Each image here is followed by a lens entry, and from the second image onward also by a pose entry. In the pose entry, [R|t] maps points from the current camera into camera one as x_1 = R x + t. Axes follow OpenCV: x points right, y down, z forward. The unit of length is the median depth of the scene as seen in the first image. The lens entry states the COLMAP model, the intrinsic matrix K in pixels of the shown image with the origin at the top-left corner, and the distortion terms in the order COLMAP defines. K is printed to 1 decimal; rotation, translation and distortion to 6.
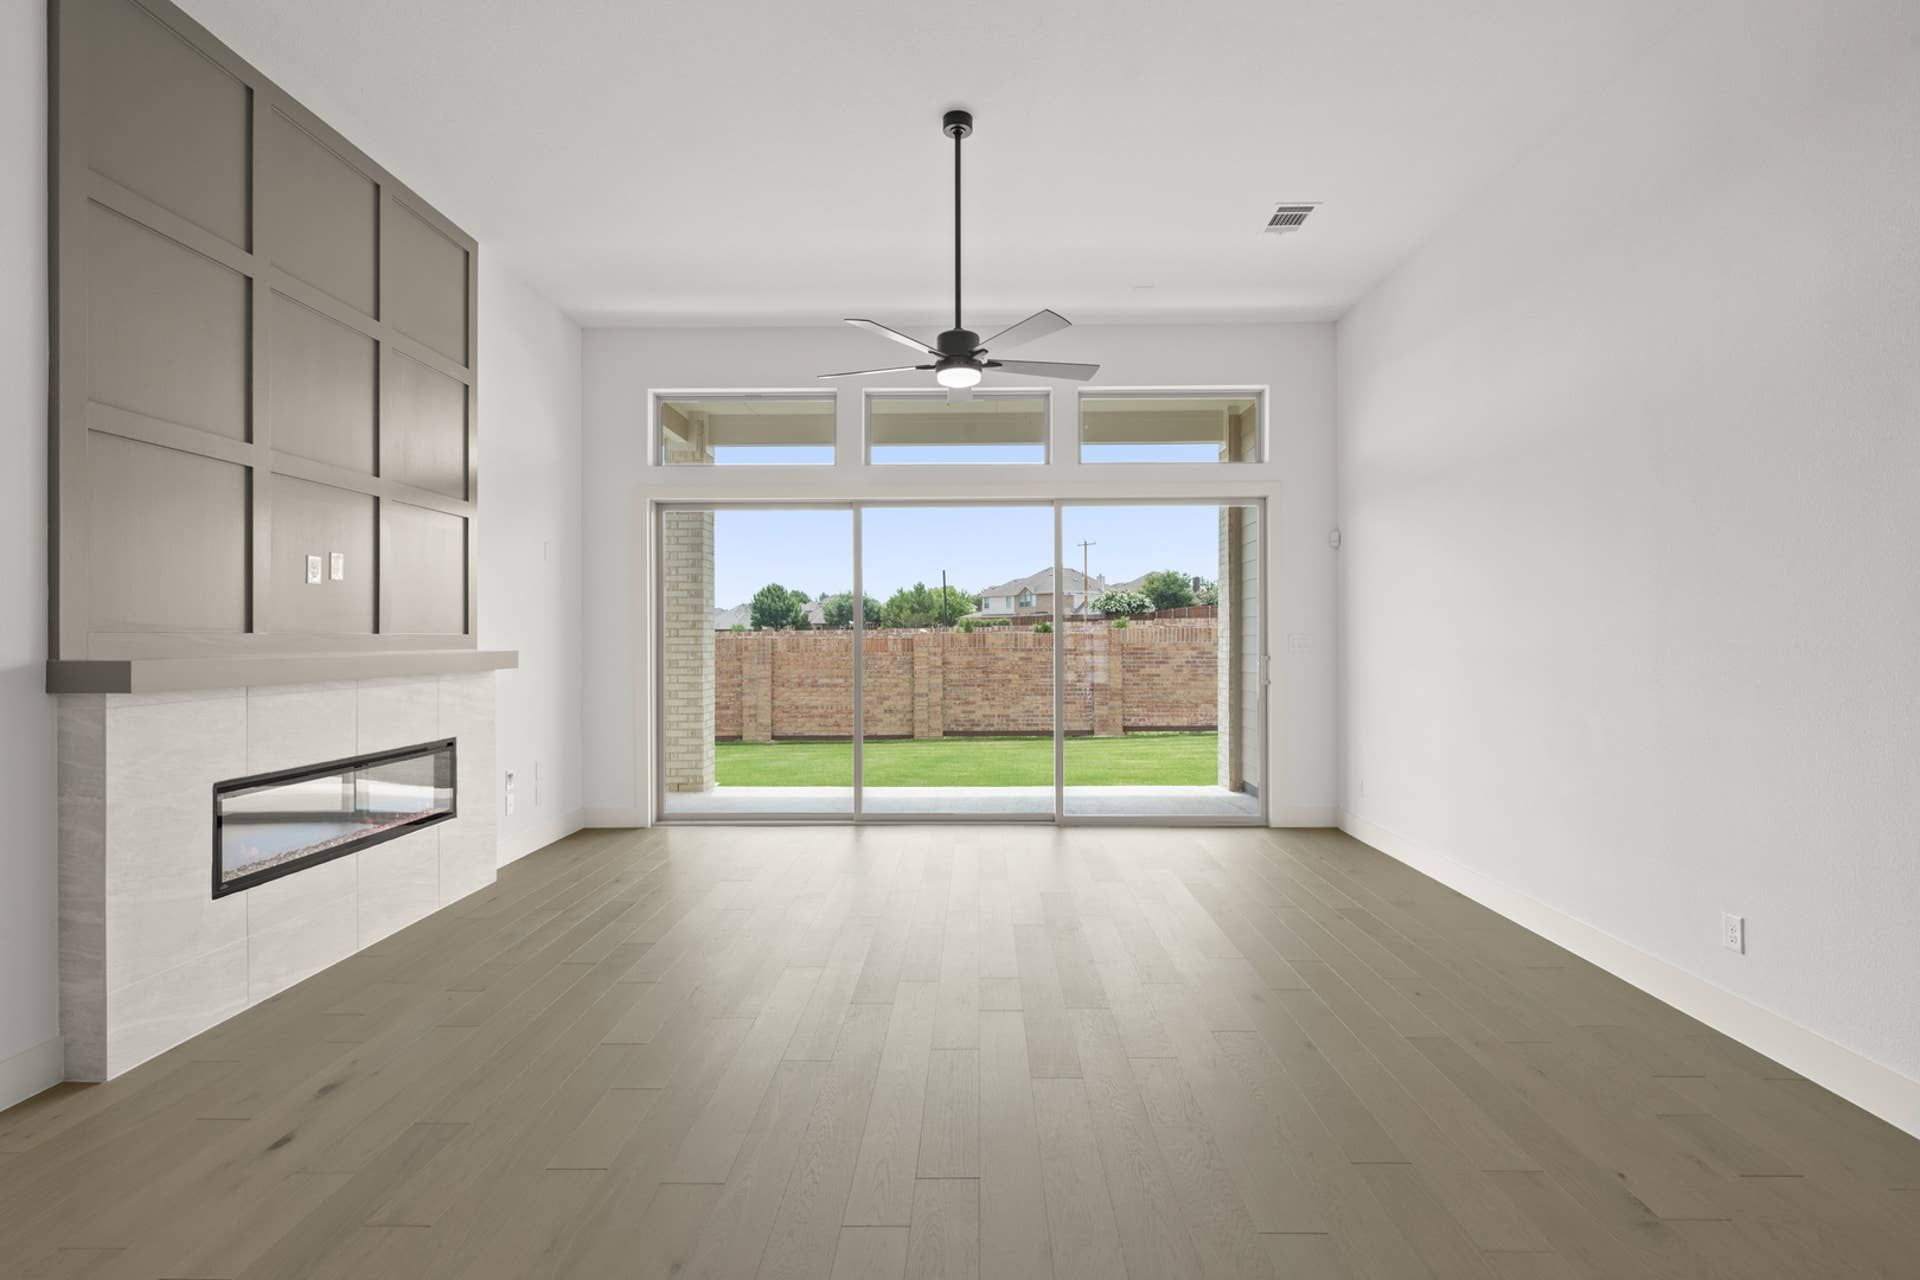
lens RADIAL K [[917.6, 0, 959.9], [0, 917.6, 634.6], [0, 0, 1]] dist [-0.001775, 0.000291]
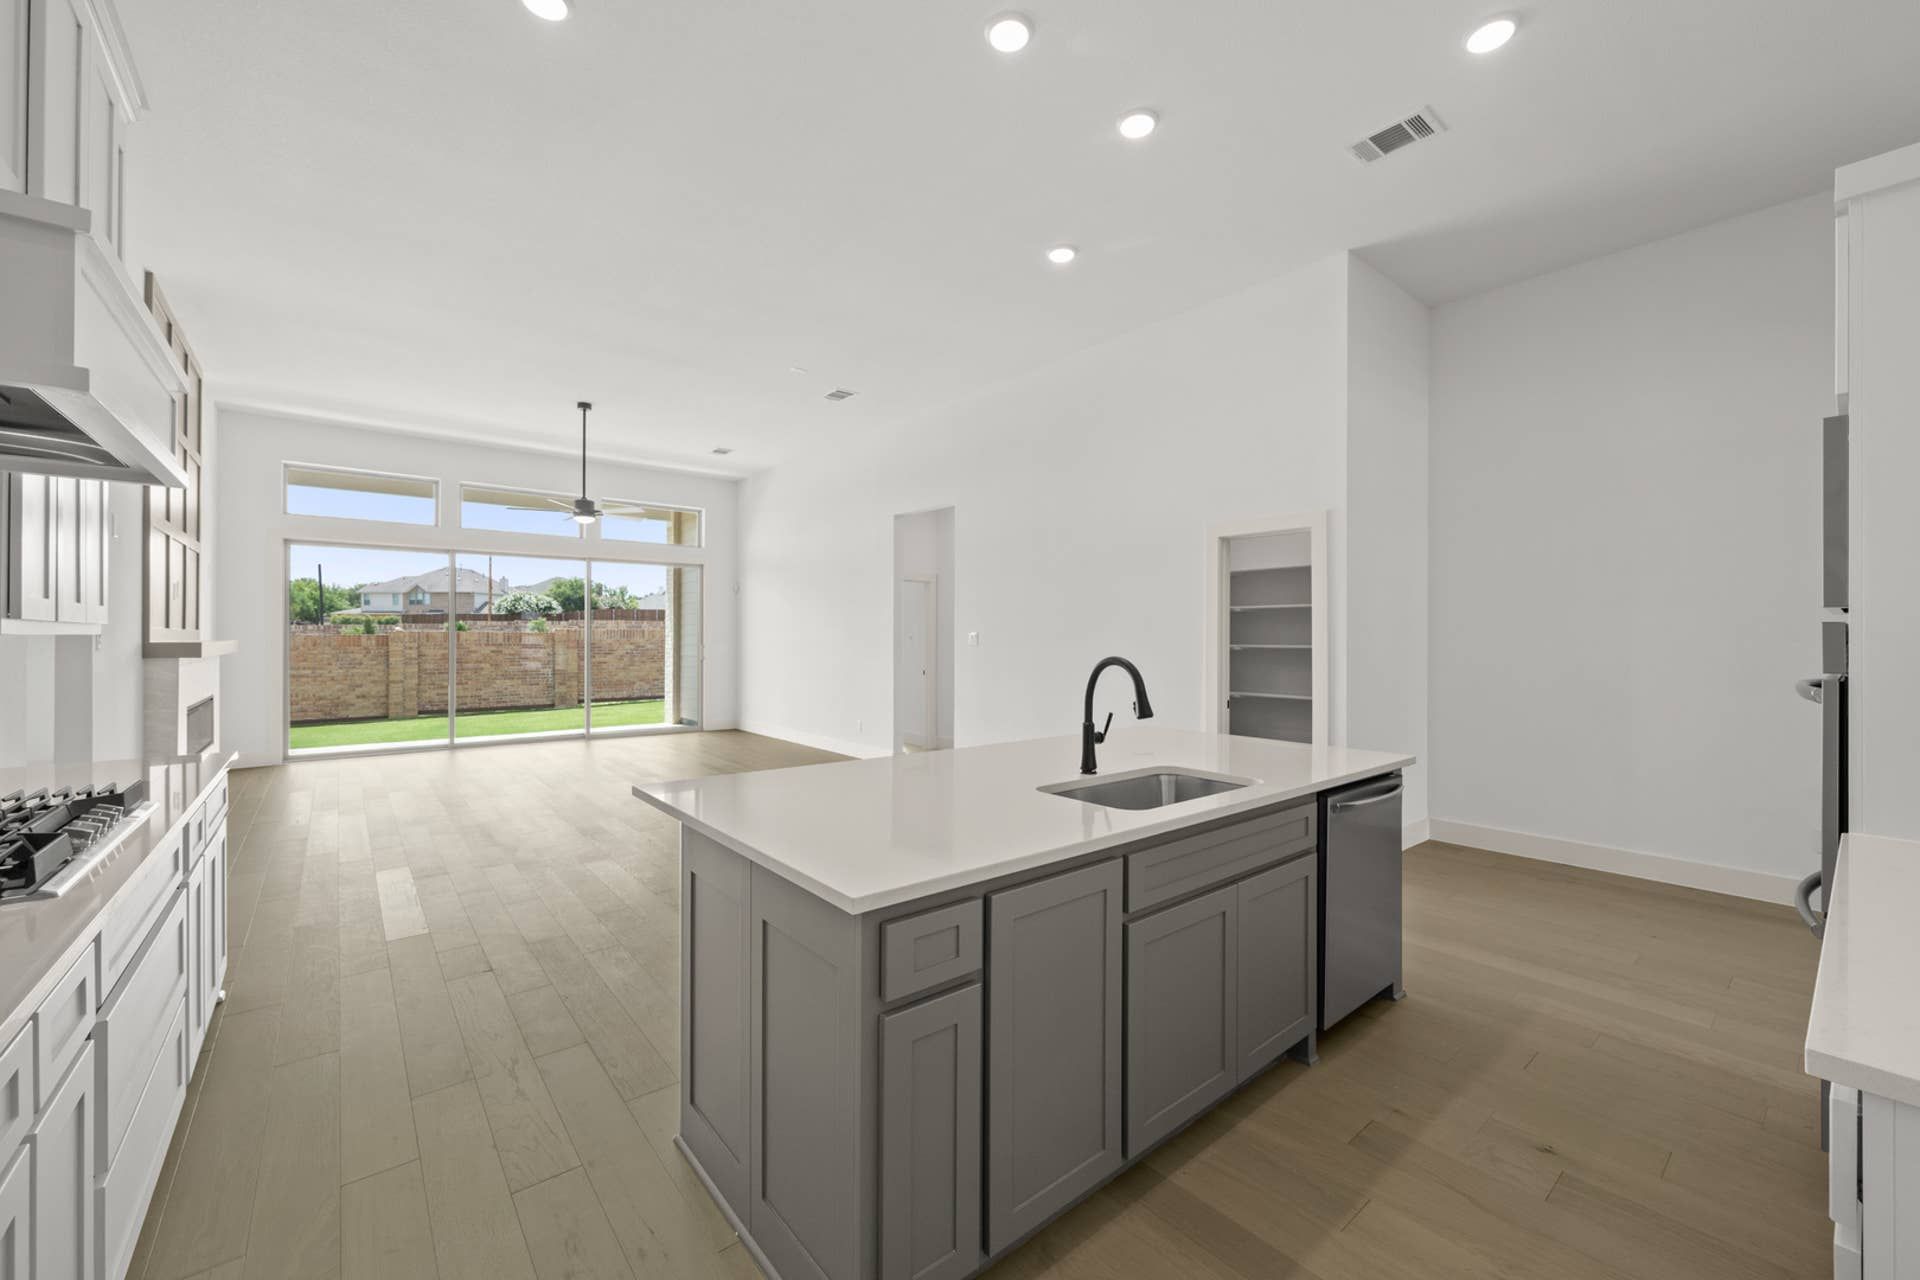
lens RADIAL K [[751.4, 0, 961.8], [0, 751.4, 635.9], [0, 0, 1]] dist [-0.000369, 0.000008]
pose [[0.762846, 0.006449, 0.646548, -0.113716], [-0.007529, 0.999971, -0.001092, 0.000381], [-0.646536, -0.004035, 0.762873, -0.237540]]
